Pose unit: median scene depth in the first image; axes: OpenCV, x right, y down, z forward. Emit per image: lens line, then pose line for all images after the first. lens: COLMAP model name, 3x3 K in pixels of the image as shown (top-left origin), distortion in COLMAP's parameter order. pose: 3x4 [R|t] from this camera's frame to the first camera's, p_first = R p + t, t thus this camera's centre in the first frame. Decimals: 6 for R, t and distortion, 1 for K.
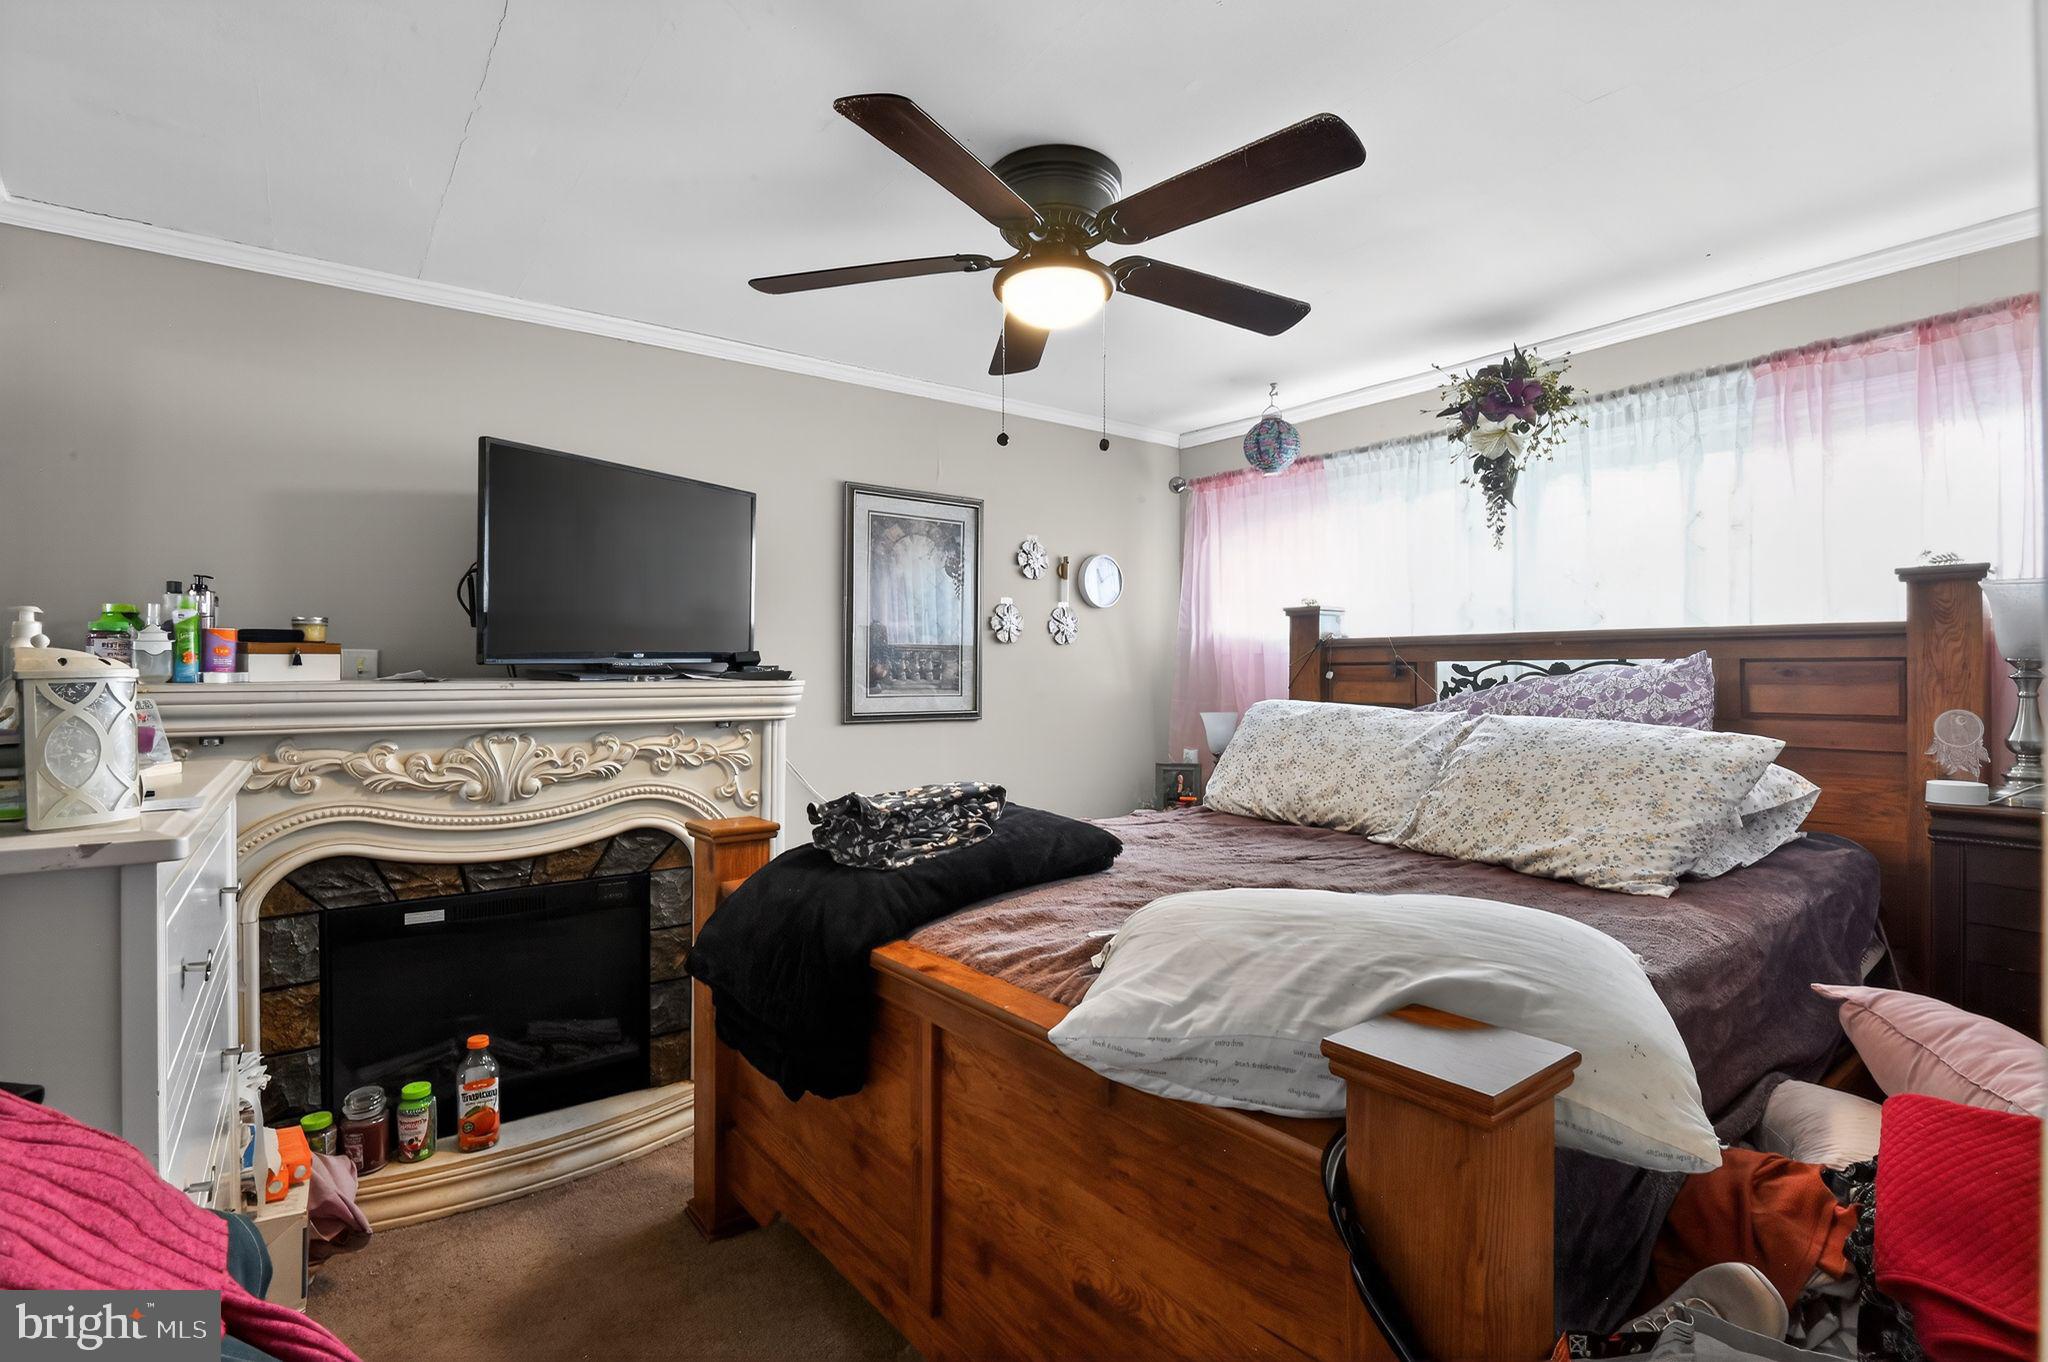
lens RADIAL K [[941.3, 0, 1019.9], [0, 941.3, 680.8], [0, 0, 1]] dist [-0.002452, -0.000532]
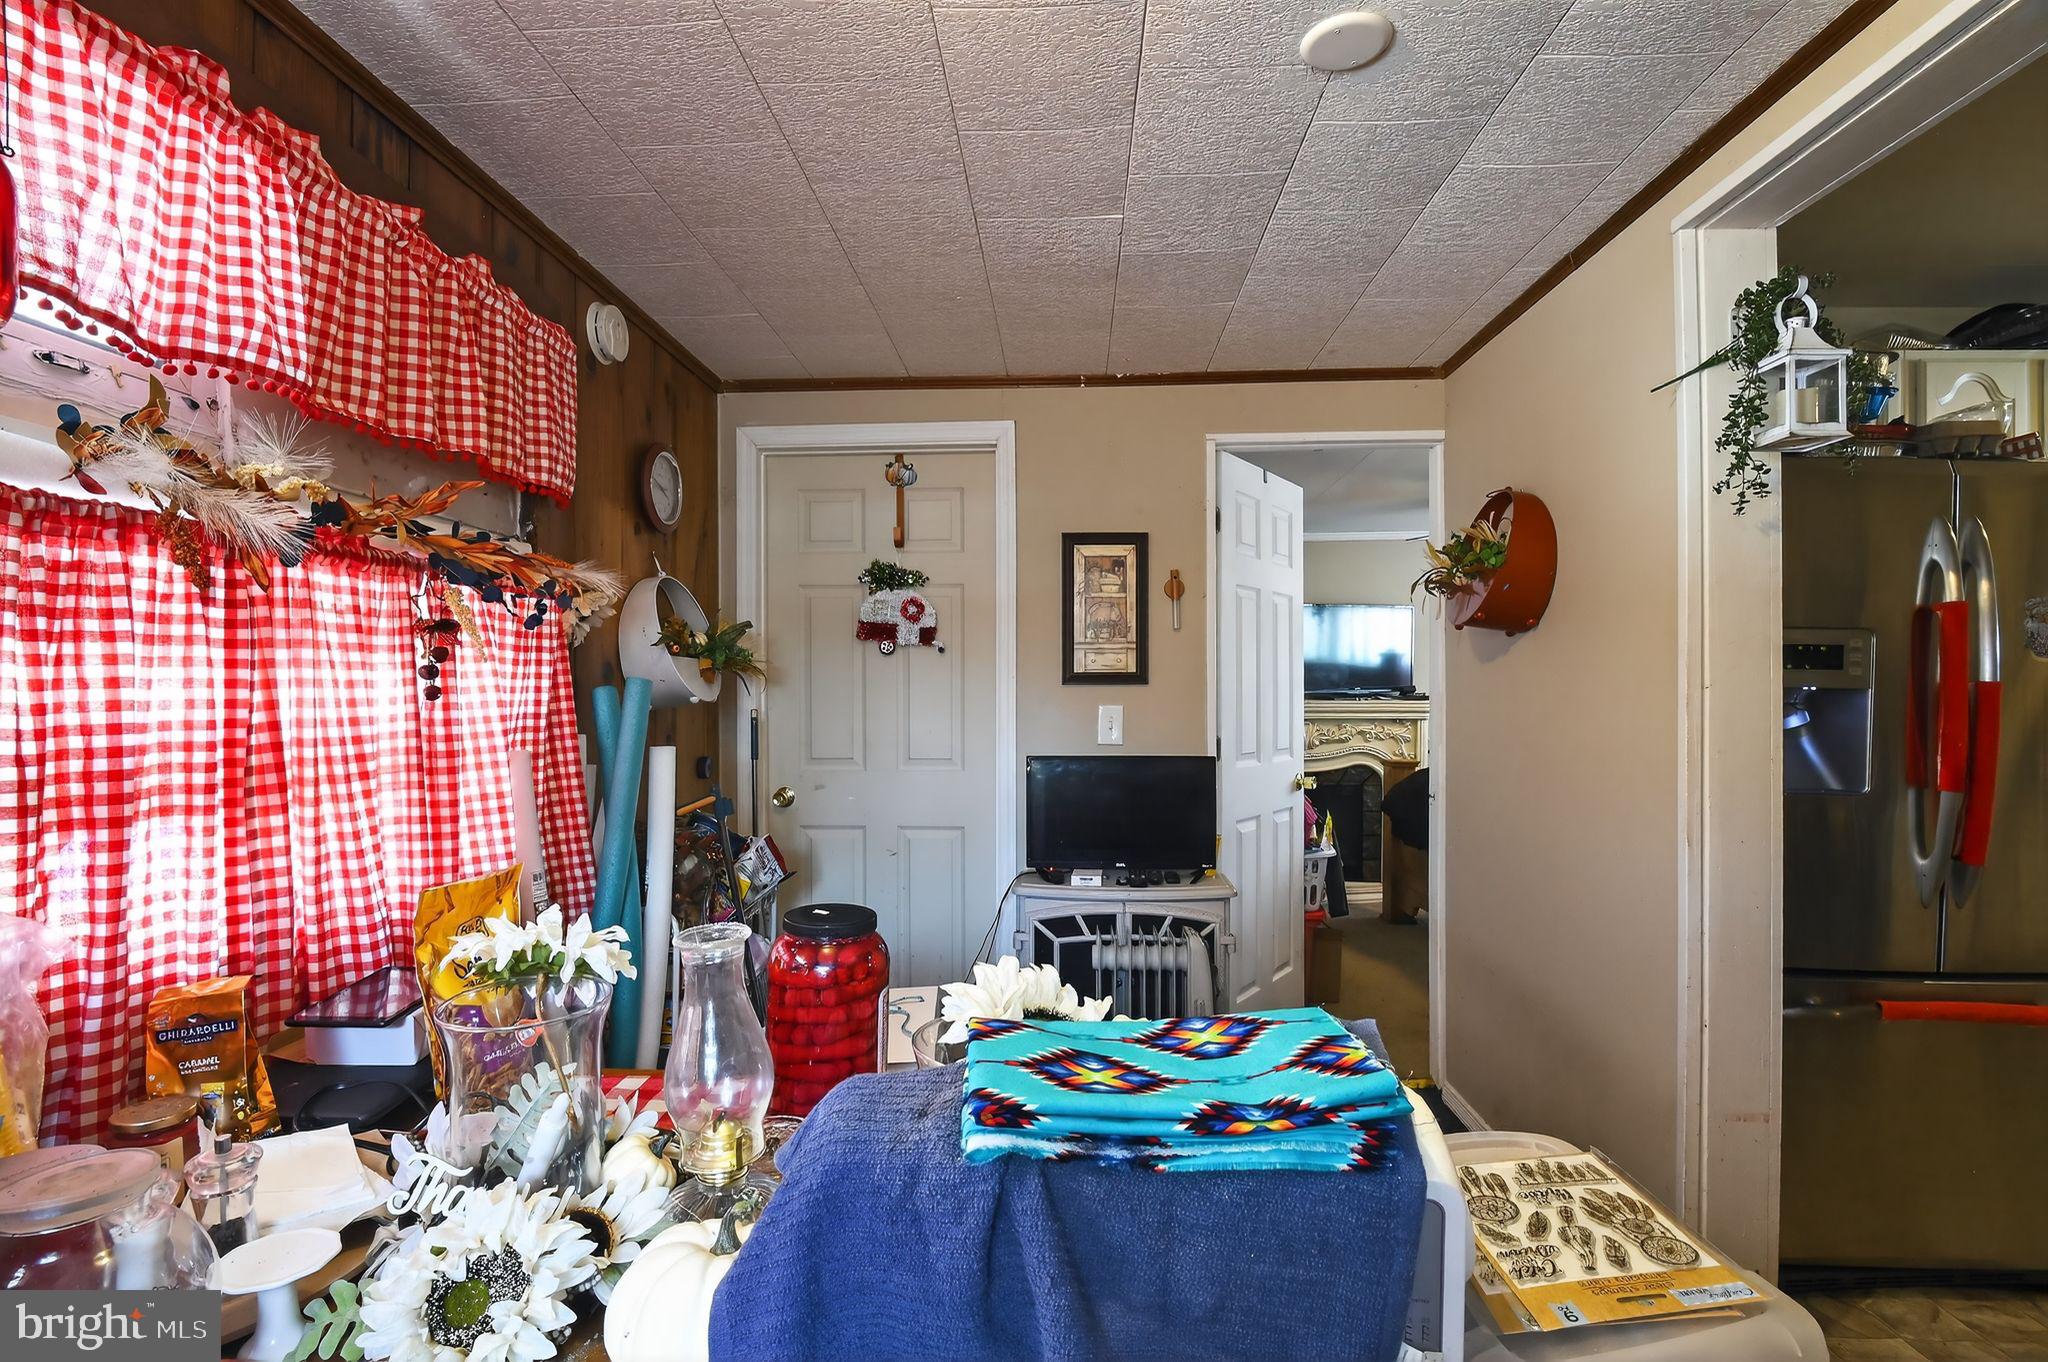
lens RADIAL K [[941.3, 0, 1024.6], [0, 941.3, 691.2], [0, 0, 1]] dist [-0.002452, -0.000532]
pose [[0.763566, -0.006559, -0.645697, 0.442291], [-0.000651, 0.999940, -0.010926, 0.003706], [0.645730, 0.008763, 0.763516, -1.241374]]
